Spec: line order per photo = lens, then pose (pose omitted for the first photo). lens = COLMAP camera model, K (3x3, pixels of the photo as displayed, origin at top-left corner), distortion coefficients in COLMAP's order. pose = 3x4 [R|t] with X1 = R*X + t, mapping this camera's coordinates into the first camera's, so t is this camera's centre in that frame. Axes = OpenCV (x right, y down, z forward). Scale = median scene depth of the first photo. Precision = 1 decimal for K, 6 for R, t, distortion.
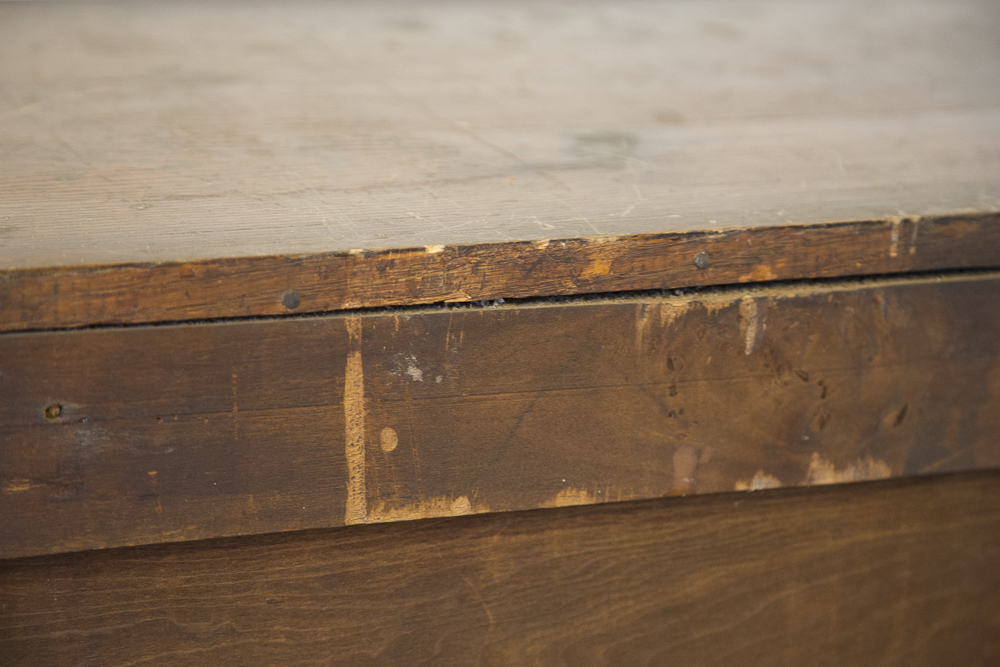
lens RADIAL K [[2741.8, 0, 499.0], [0, 2741.8, 331.5], [0, 0, 1]] dist [0.550228, 0.000000]
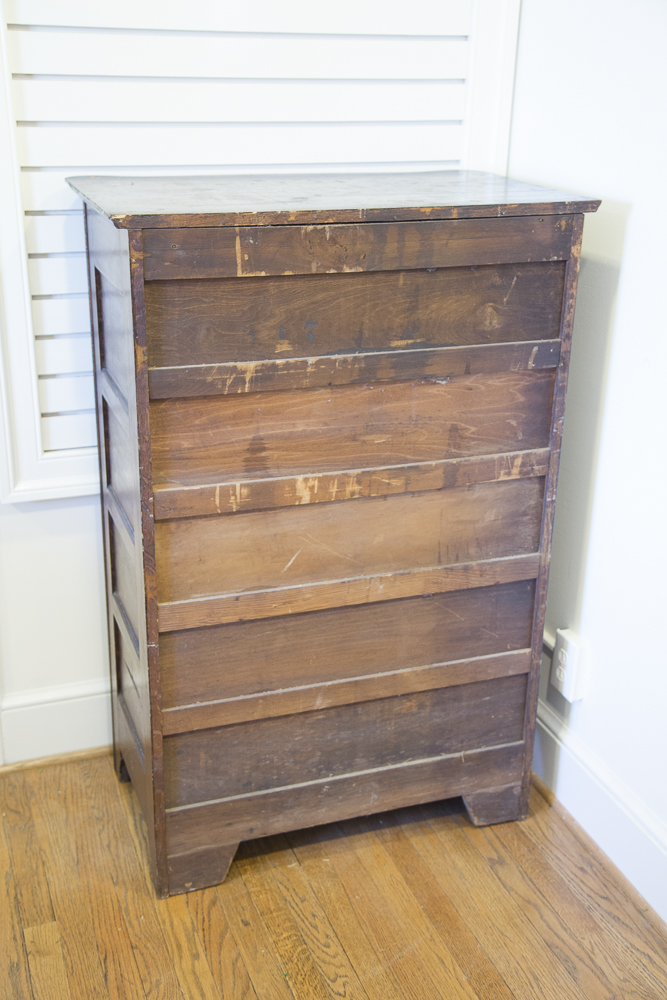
lens RADIAL K [[1231.4, 0, 327.3], [0, 1231.4, 495.7], [0, 0, 1]] dist [0.077157, 0.000000]
pose [[0.999681, -0.016374, -0.019248, 0.123201], [0.017621, 0.997631, 0.066496, 0.291198], [0.018113, -0.066814, 0.997601, -1.029504]]
